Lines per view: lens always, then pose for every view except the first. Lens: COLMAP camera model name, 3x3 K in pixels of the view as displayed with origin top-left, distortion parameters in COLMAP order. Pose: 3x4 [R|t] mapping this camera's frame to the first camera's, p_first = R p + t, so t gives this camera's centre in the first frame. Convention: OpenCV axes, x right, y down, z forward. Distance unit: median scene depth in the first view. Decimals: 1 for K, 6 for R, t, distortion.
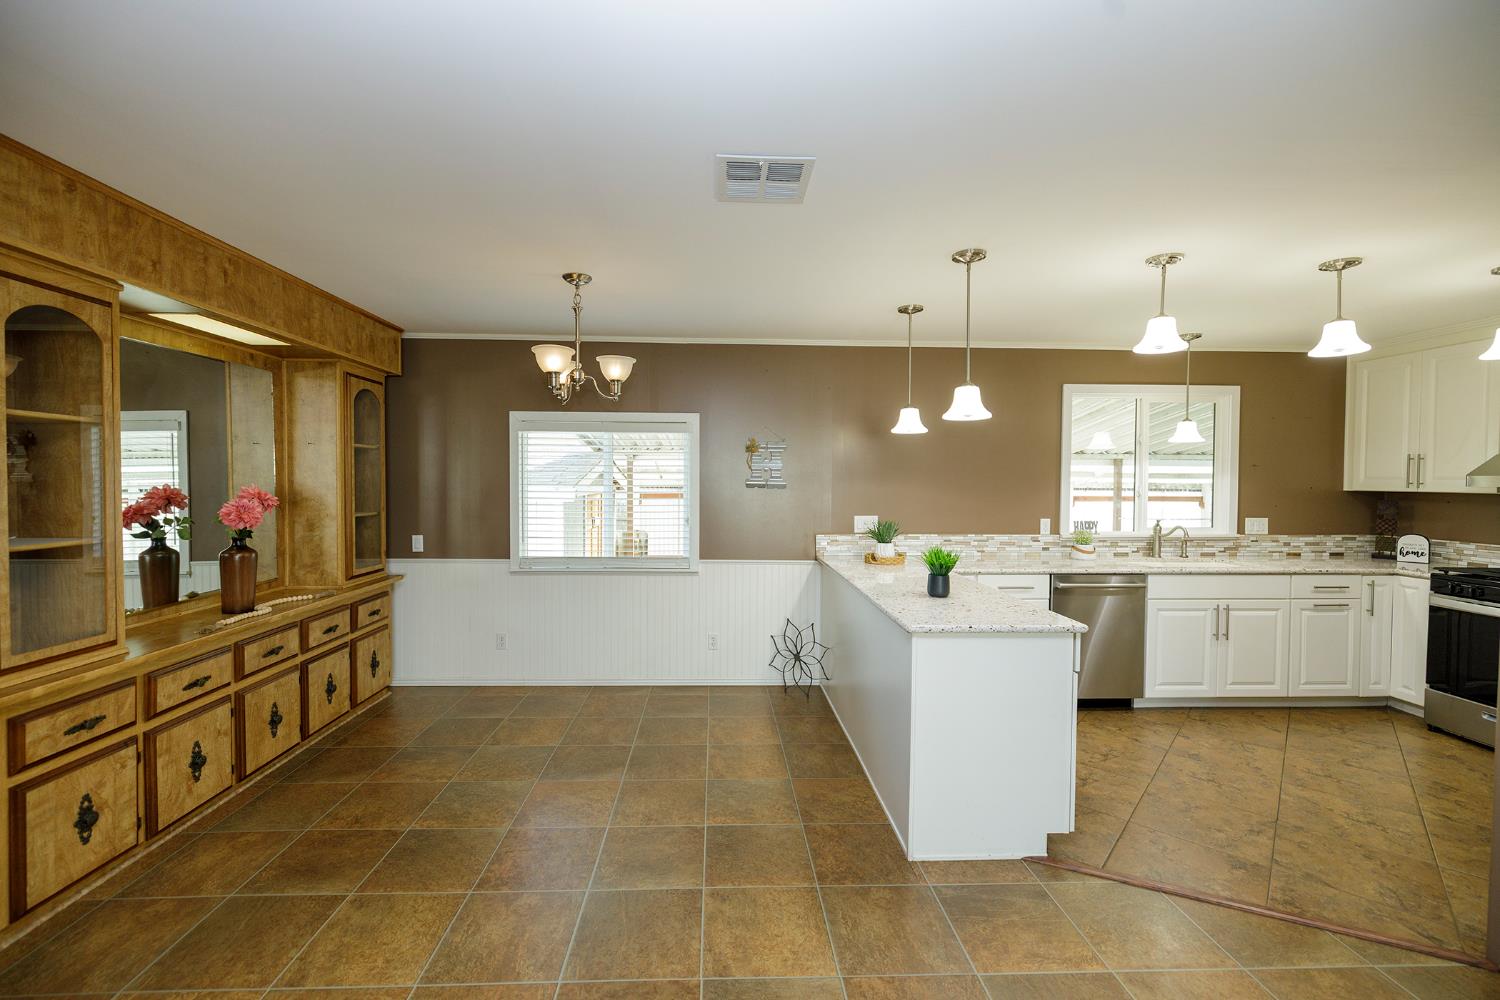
lens RADIAL K [[626.3, 0, 738.8], [0, 626.3, 496.9], [0, 0, 1]] dist [0.001275, -0.001149]
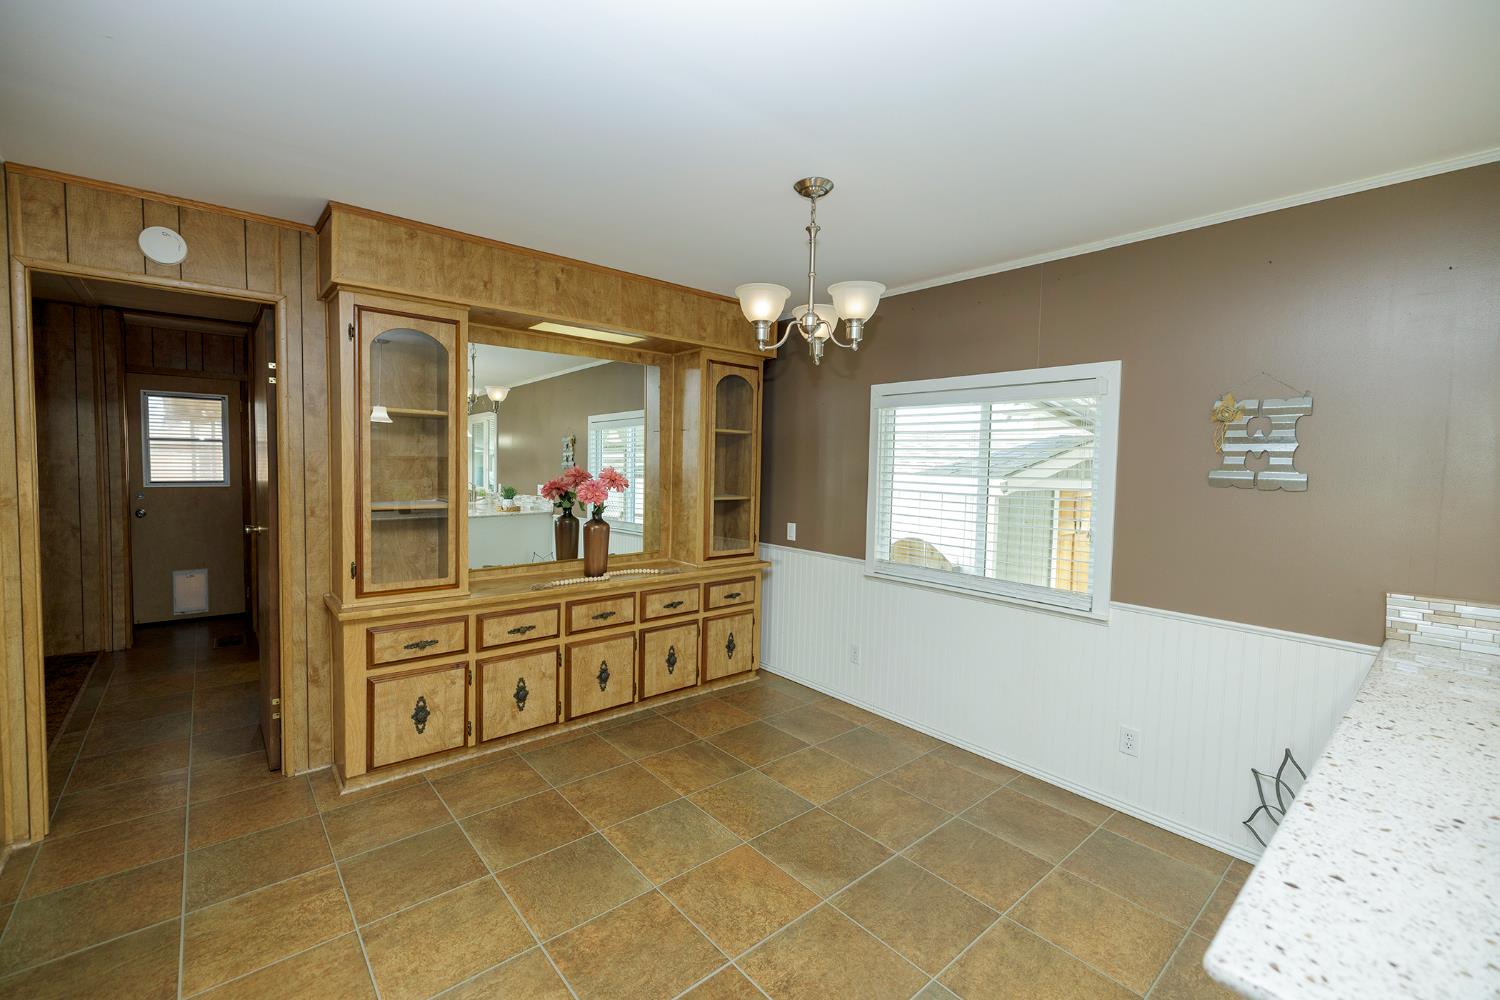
lens RADIAL K [[626.3, 0, 739.6], [0, 626.3, 494.7], [0, 0, 1]] dist [0.001275, -0.001149]
pose [[0.618493, 0.047123, -0.784376, 0.221647], [-0.038317, 0.998821, 0.029793, -0.009384], [0.784855, 0.011628, 0.619570, 0.395755]]
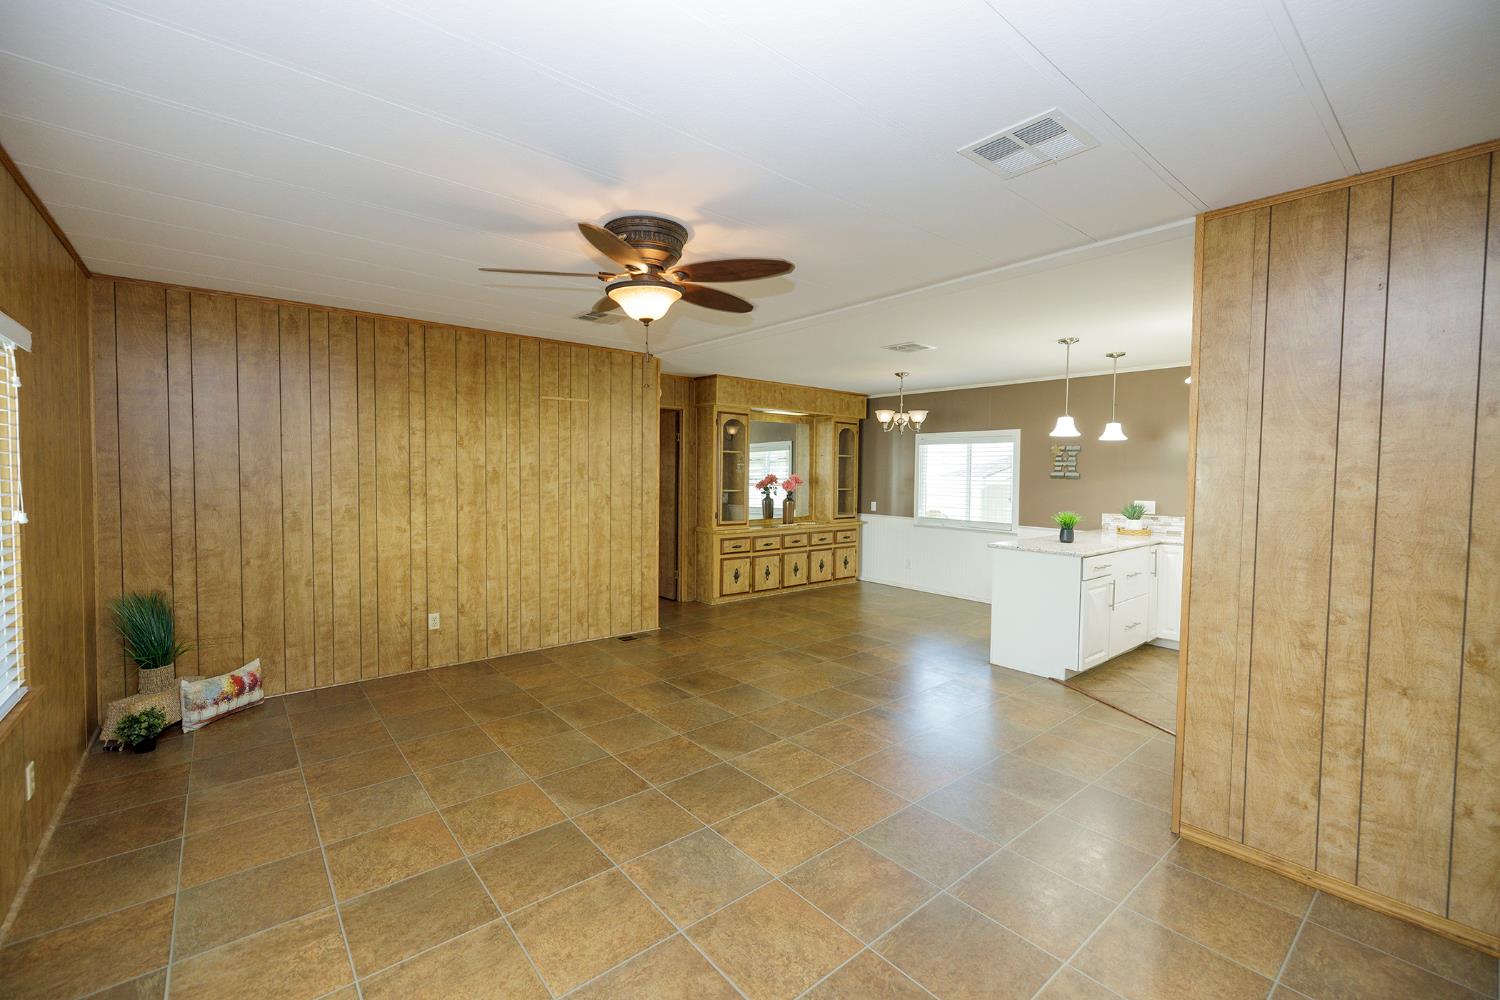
lens RADIAL K [[626.3, 0, 740.9], [0, 626.3, 492.2], [0, 0, 1]] dist [0.001275, -0.001149]
pose [[0.604829, 0.025908, -0.795934, 0.866536], [-0.028292, 0.999539, 0.011036, 0.025812], [0.795852, 0.015844, 0.605283, -0.534495]]
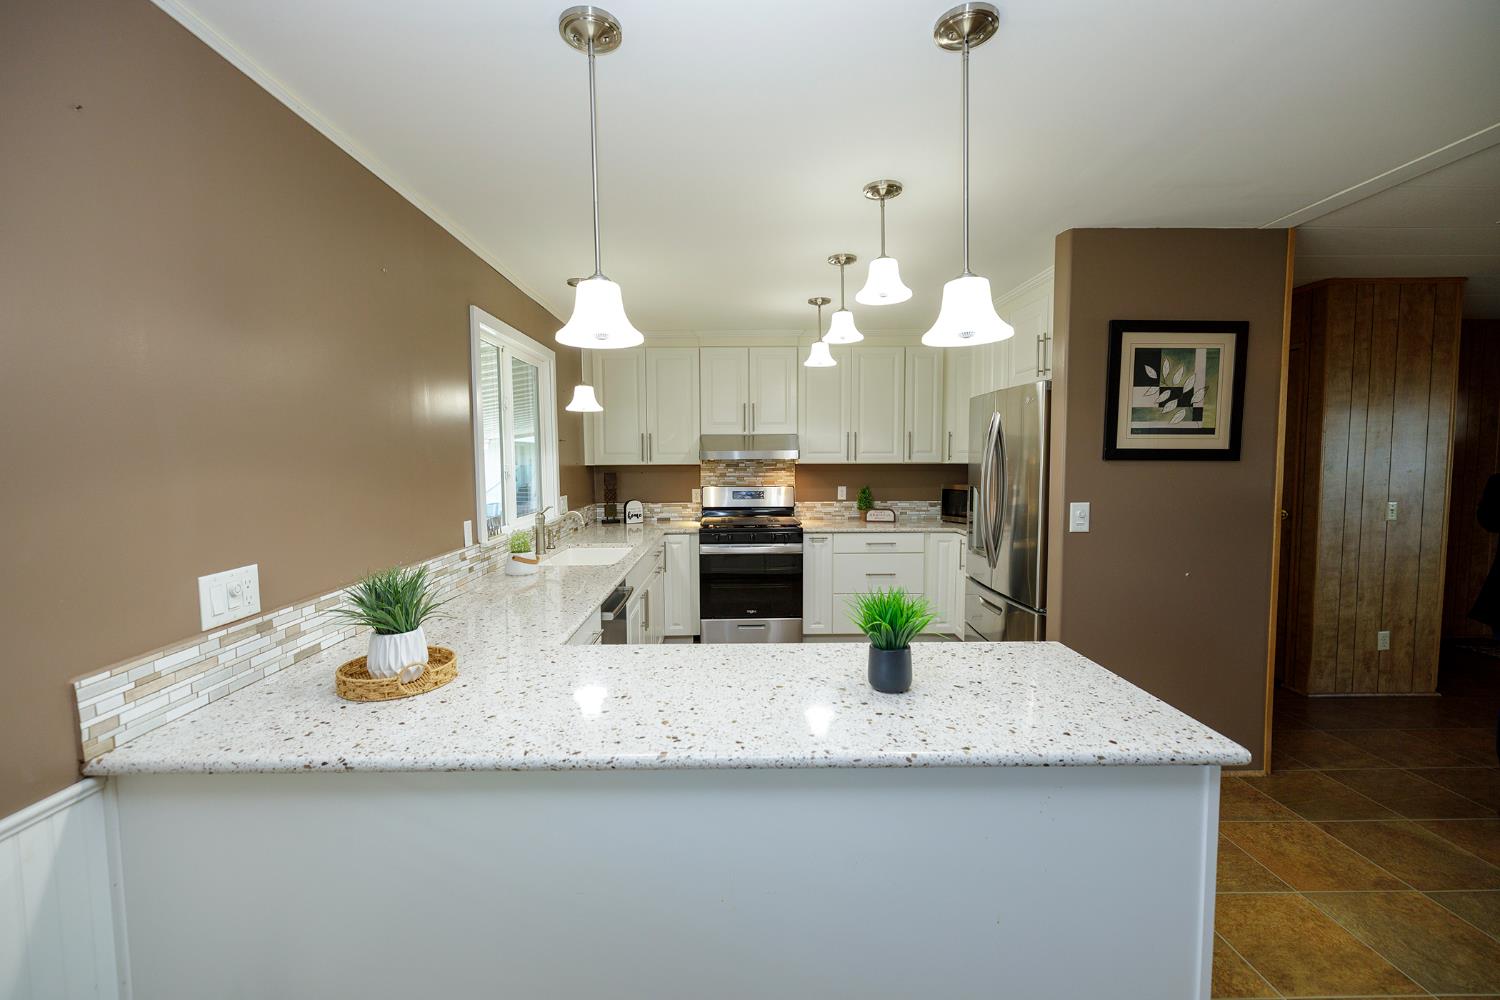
lens RADIAL K [[626.3, 0, 740.1], [0, 626.3, 496.2], [0, 0, 1]] dist [0.001275, -0.001149]
pose [[0.032606, -0.069435, 0.997053, -0.136139], [0.035371, 0.997039, 0.068277, -0.026203], [-0.998842, 0.033041, 0.034965, 0.855454]]
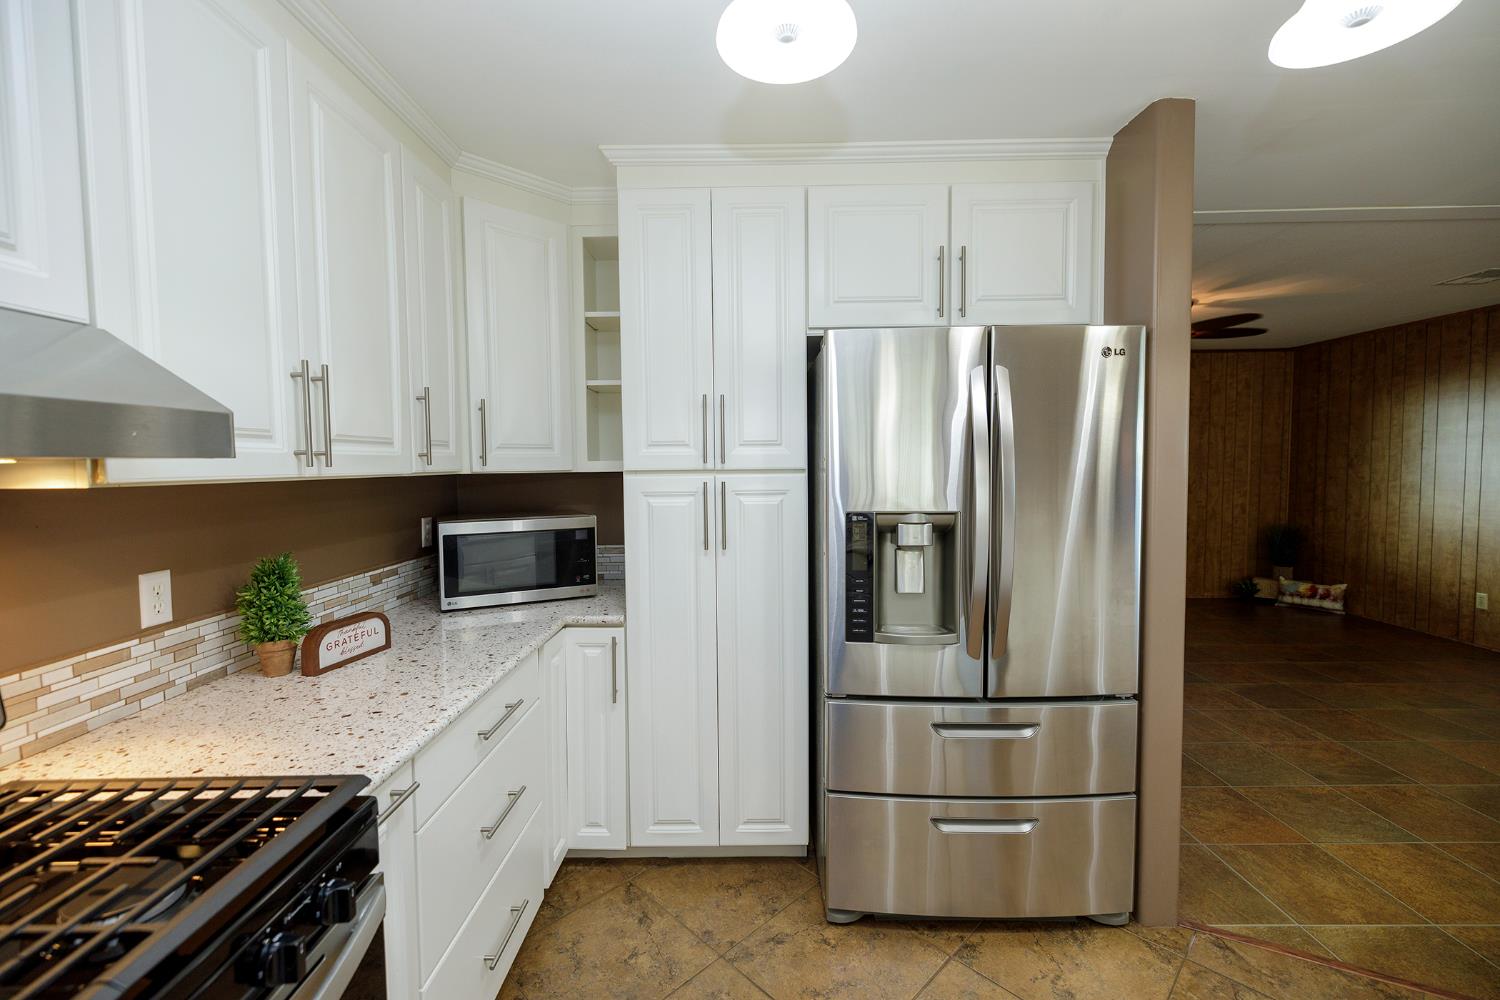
lens RADIAL K [[626.3, 0, 737.4], [0, 626.3, 491.8], [0, 0, 1]] dist [0.001275, -0.001149]
pose [[-0.998148, 0.003217, 0.060741, 0.934145], [0.007959, 0.996922, 0.077989, -0.015289], [-0.060303, 0.078328, -0.995102, 1.009604]]
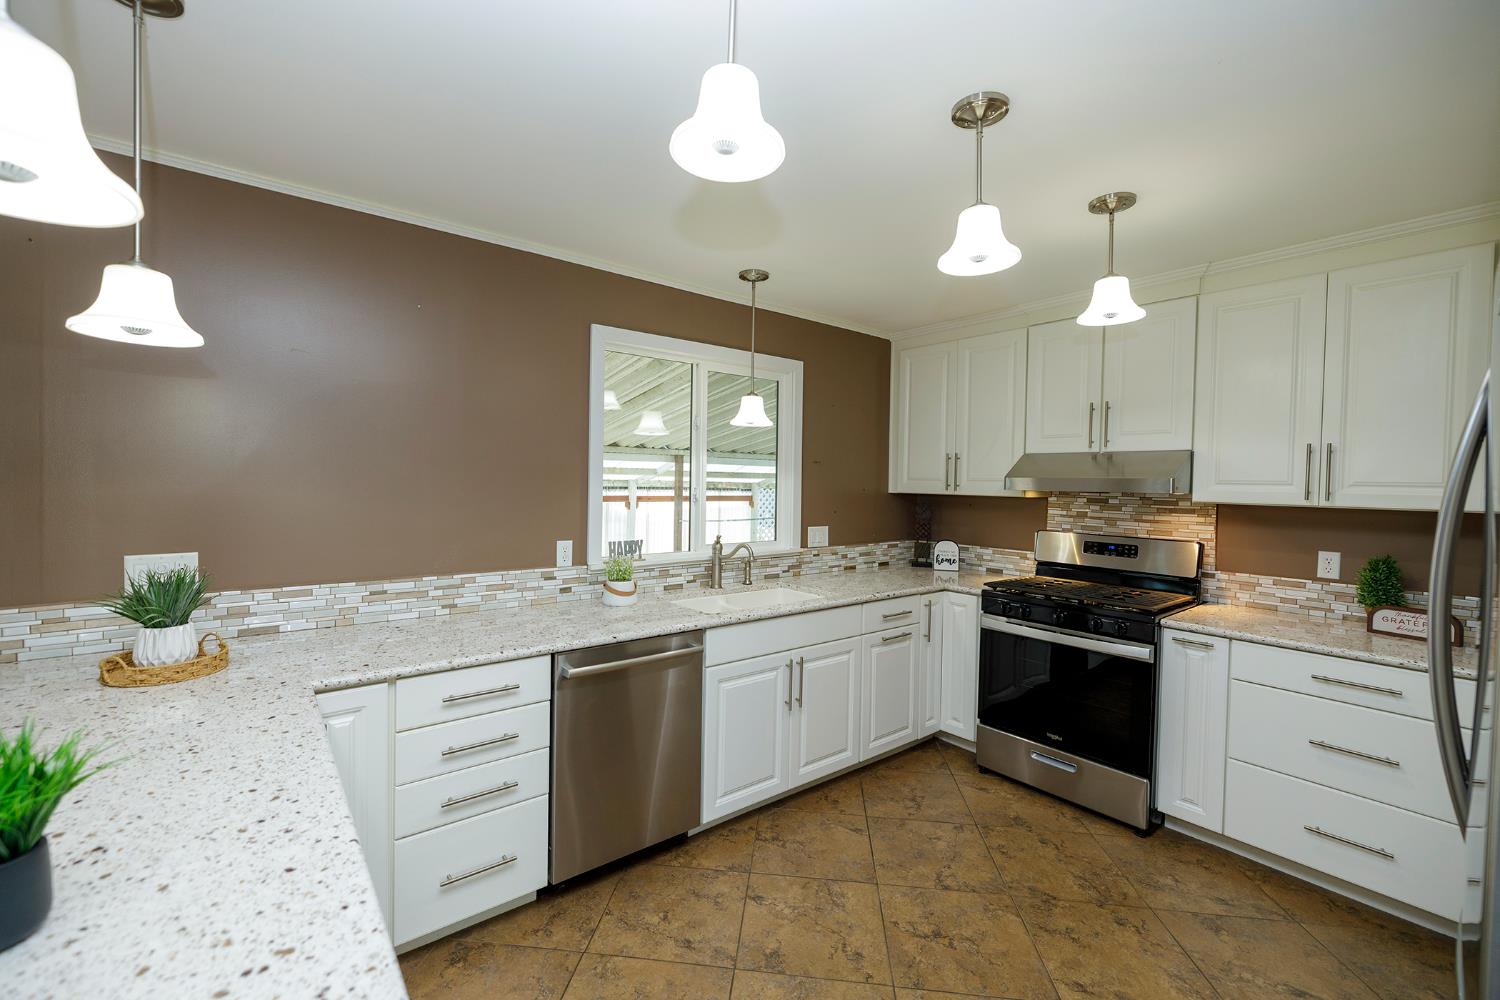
lens RADIAL K [[626.3, 0, 739.0], [0, 626.3, 497.4], [0, 0, 1]] dist [0.001275, -0.001149]
pose [[0.808472, -0.007098, 0.588491, 0.322830], [0.003406, 0.999967, 0.007381, -0.013205], [-0.588524, -0.003963, 0.808470, 0.490884]]
